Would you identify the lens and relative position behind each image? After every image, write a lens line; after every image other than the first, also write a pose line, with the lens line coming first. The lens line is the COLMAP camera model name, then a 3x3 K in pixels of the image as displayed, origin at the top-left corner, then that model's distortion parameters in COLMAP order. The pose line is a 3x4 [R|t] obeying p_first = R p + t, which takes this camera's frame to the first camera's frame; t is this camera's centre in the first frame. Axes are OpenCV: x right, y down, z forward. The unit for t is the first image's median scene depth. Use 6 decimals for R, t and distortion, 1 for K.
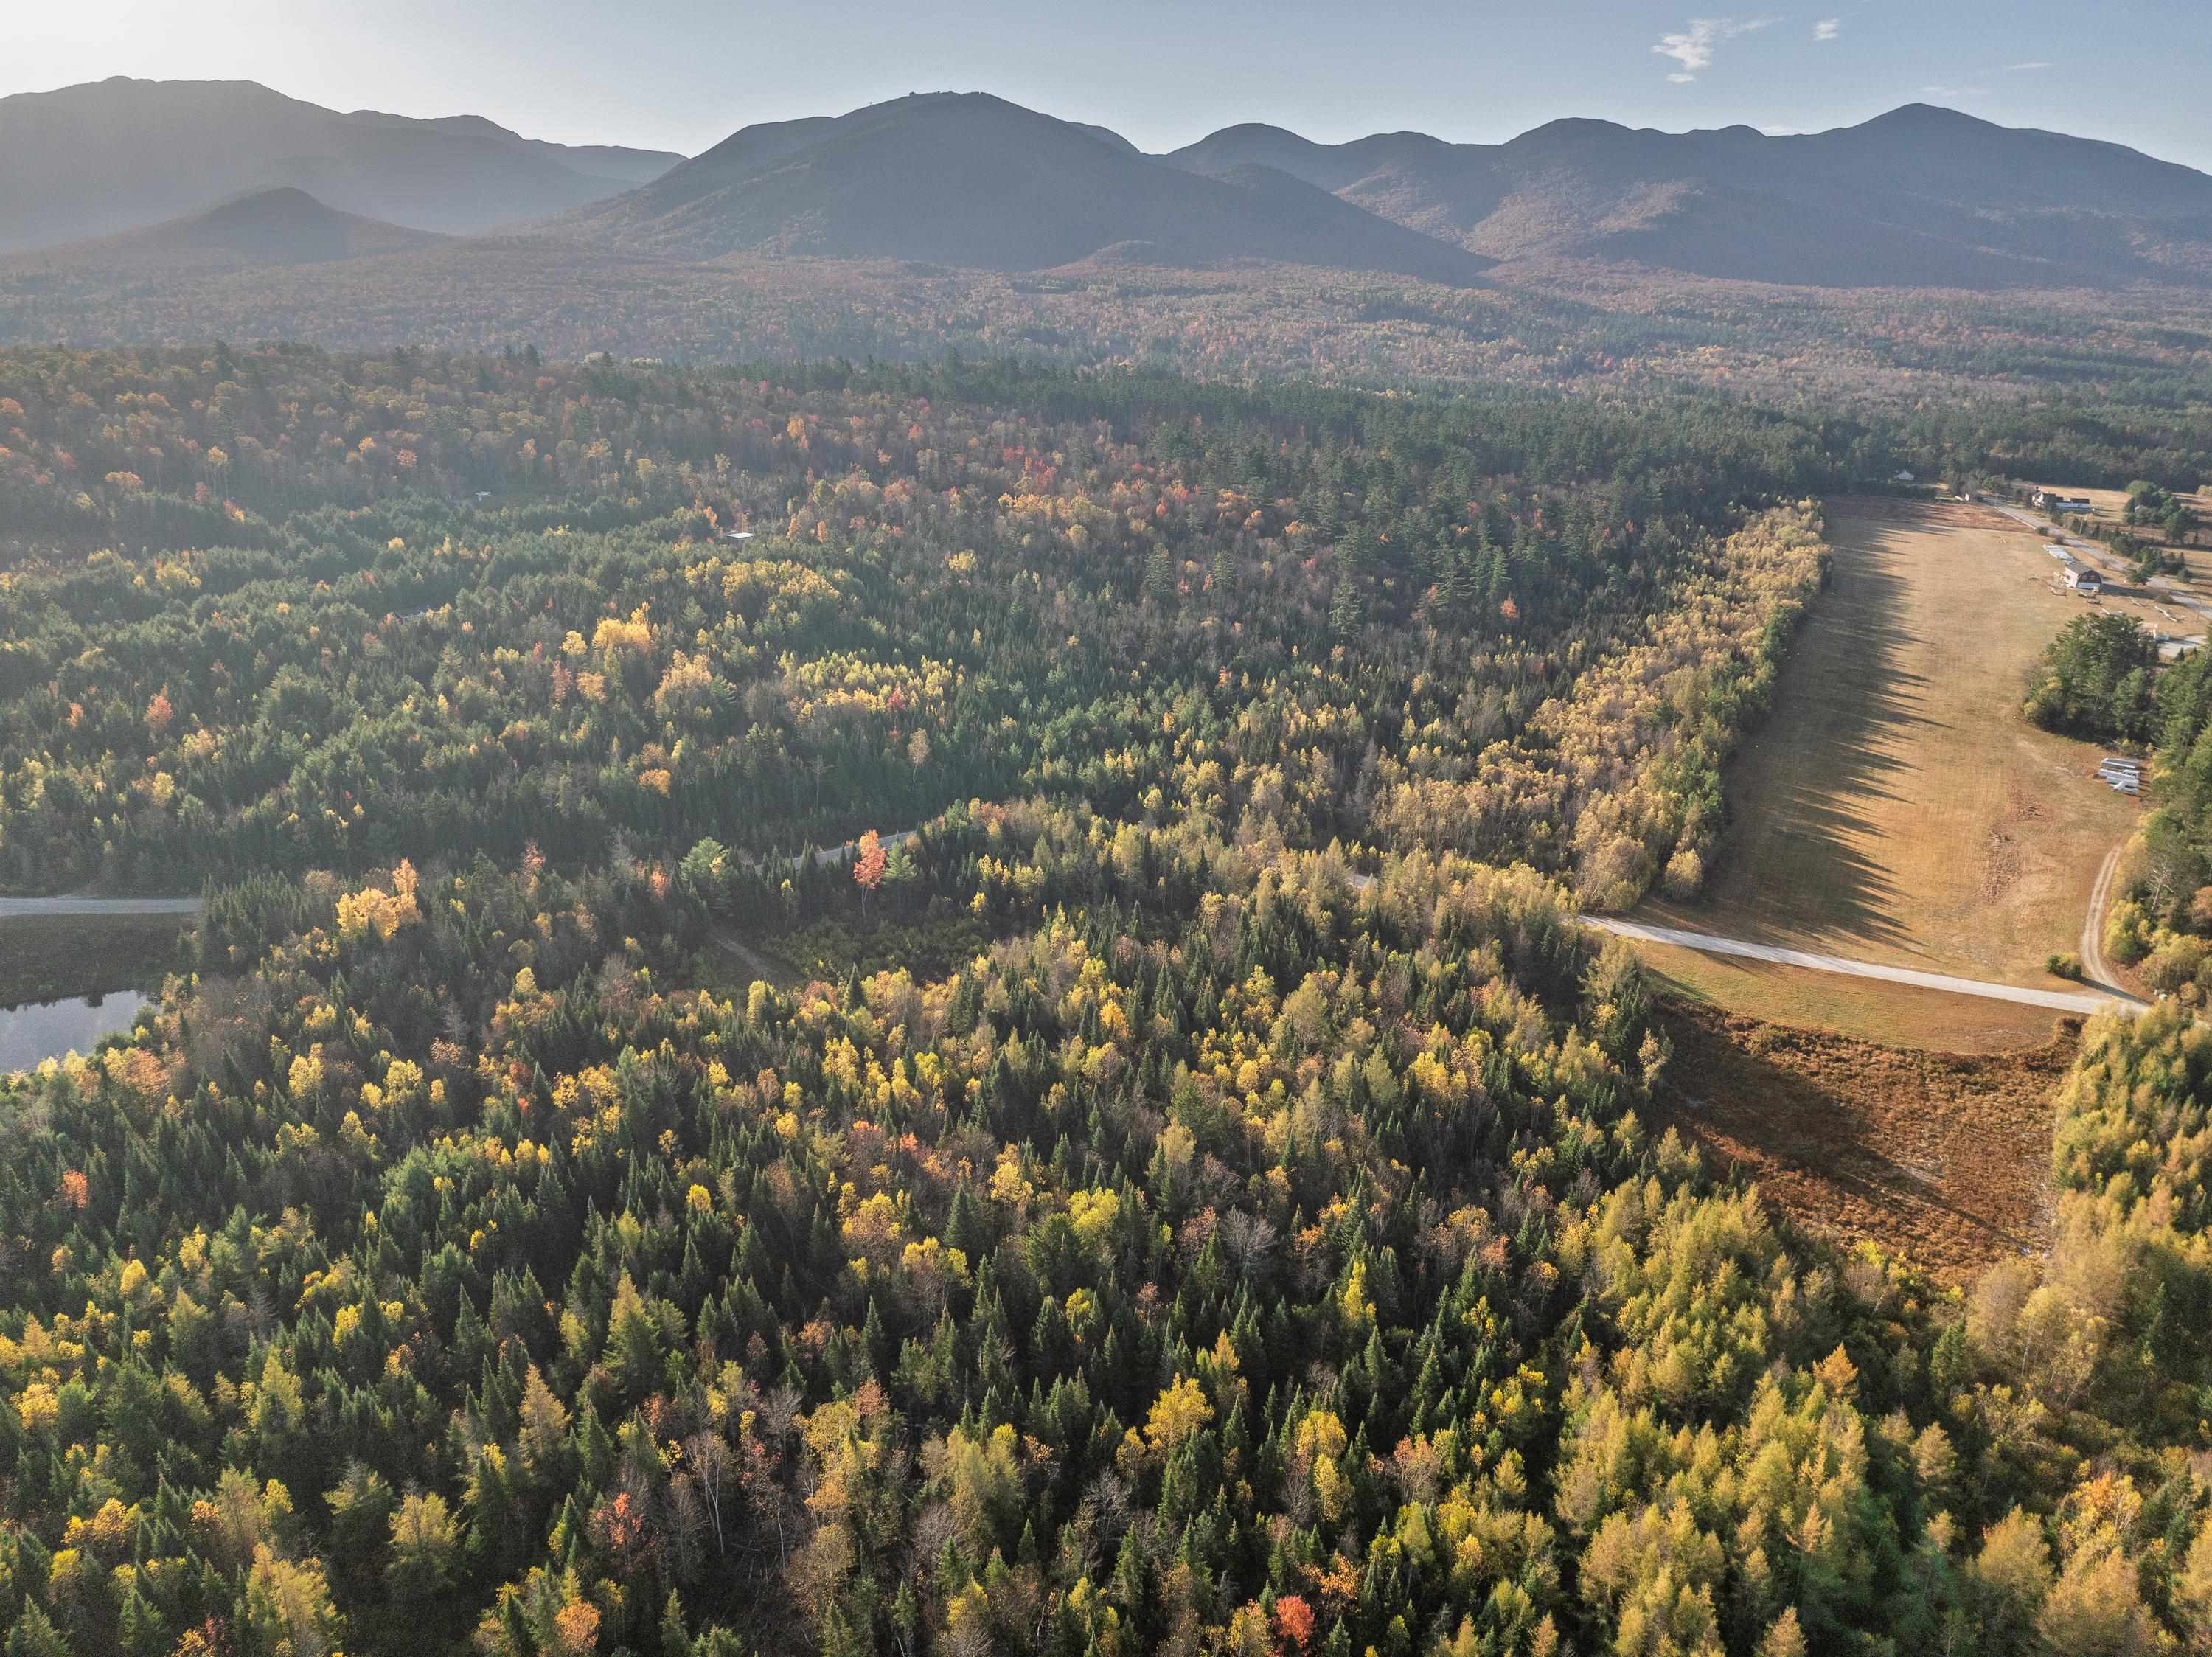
lens RADIAL K [[1577.8, 0, 1106.0], [0, 1577.8, 828.5], [0, 0, 1]] dist [-0.033325, 0.005307]
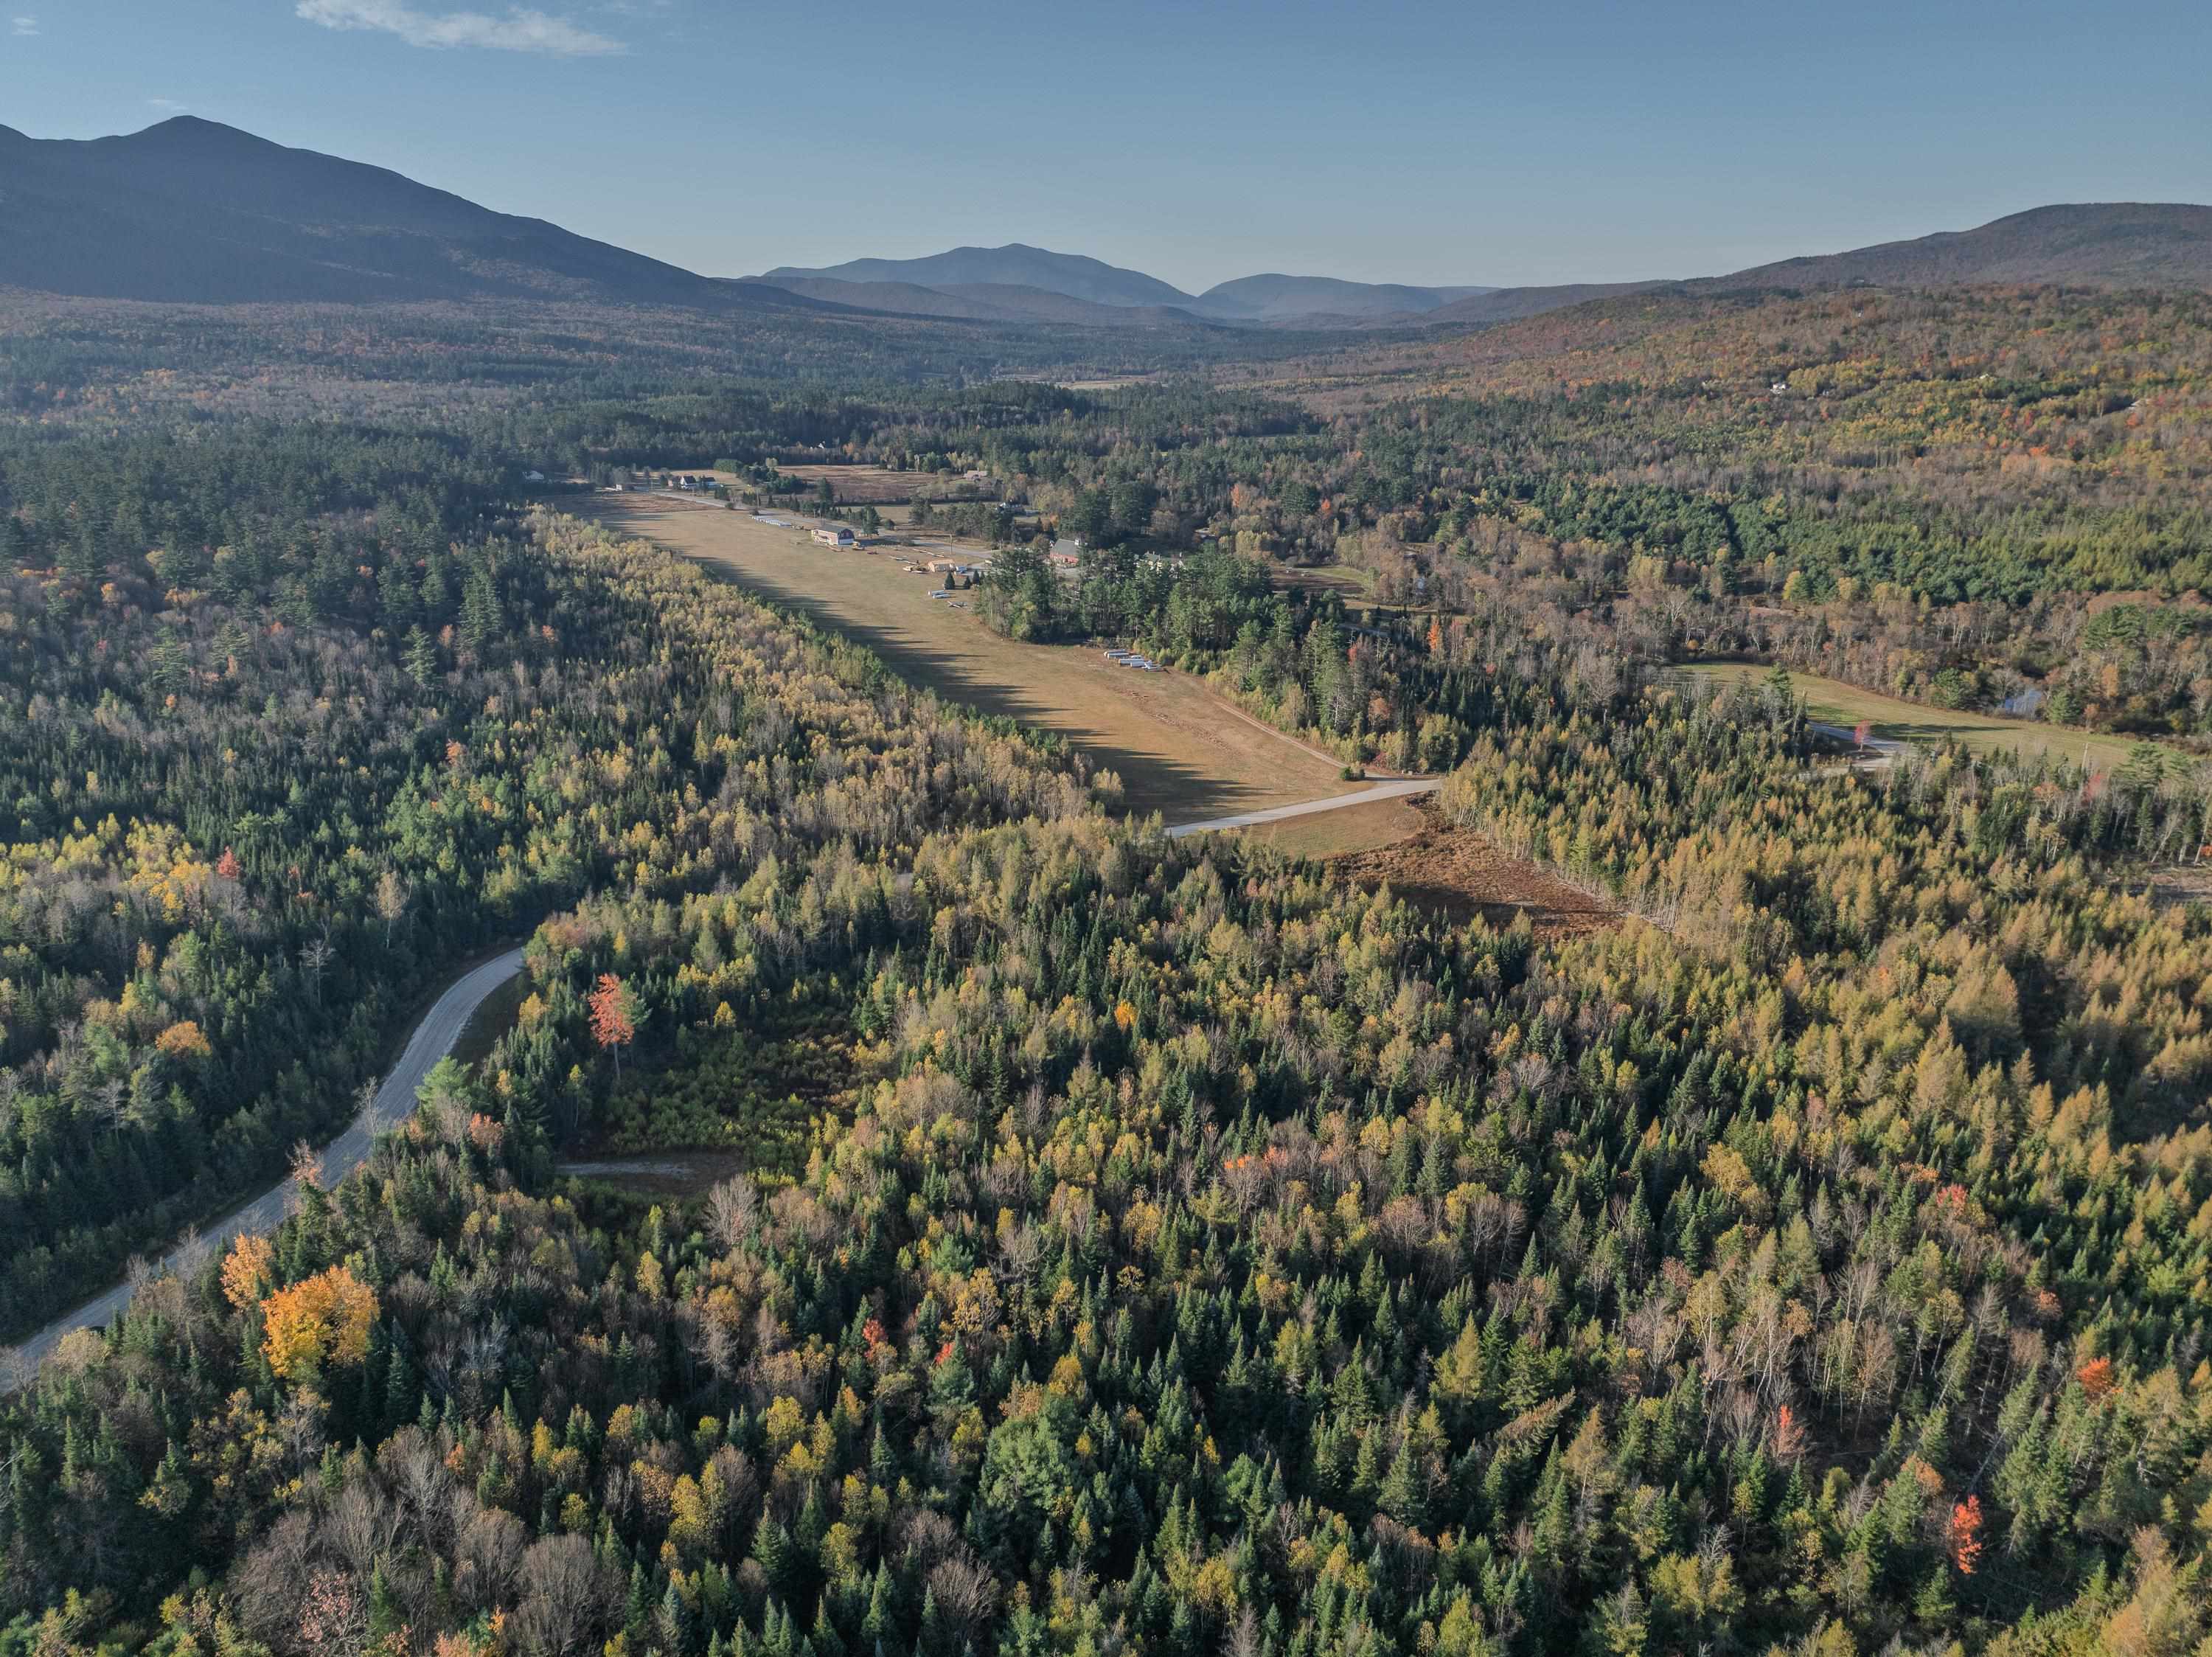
lens RADIAL K [[1568.7, 0, 1106.0], [0, 1568.7, 828.5], [0, 0, 1]] dist [-0.052430, 0.023641]
pose [[0.553859, -0.265876, 0.789019, -0.484507], [0.270201, 0.953752, 0.131716, -0.084205], [-0.787548, 0.140242, 0.600084, 0.242281]]
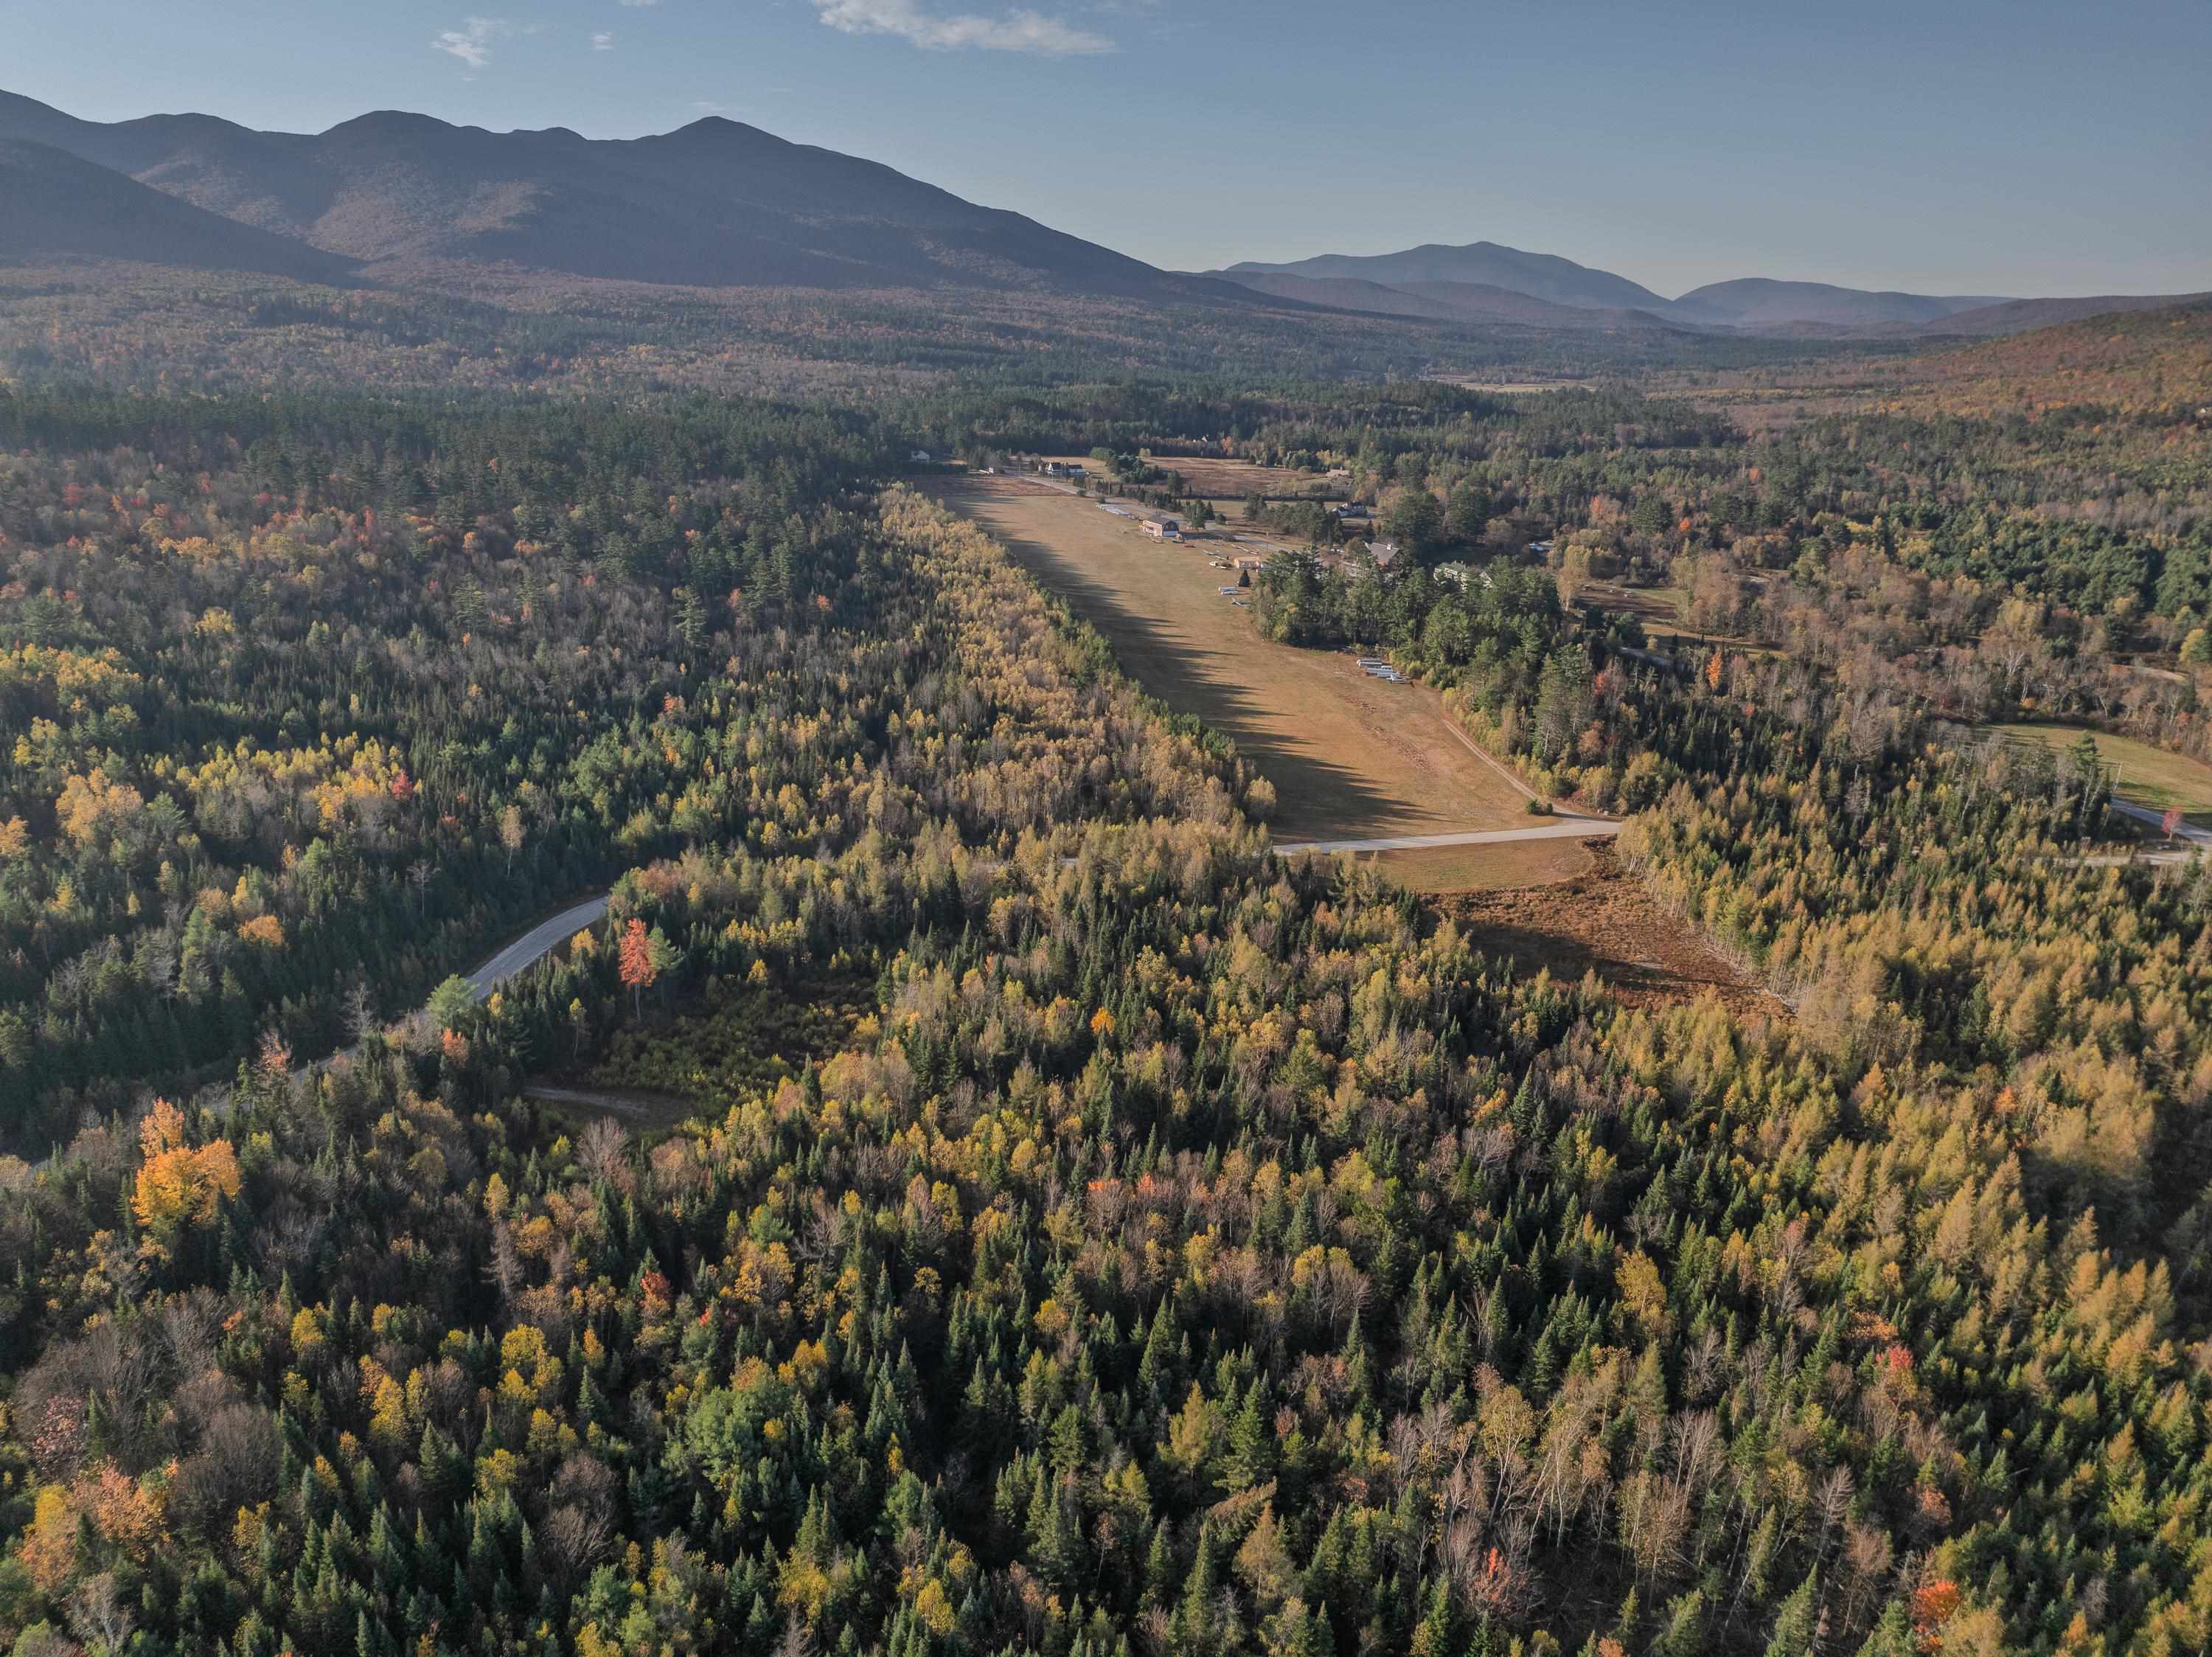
lens RADIAL K [[1570.9, 0, 1106.0], [0, 1570.9, 828.5], [0, 0, 1]] dist [-0.036627, -0.003975]
pose [[0.764983, -0.197833, 0.612914, -0.365662], [0.196341, 0.977990, 0.070615, -0.045512], [-0.613393, 0.066321, 0.786988, 0.129793]]
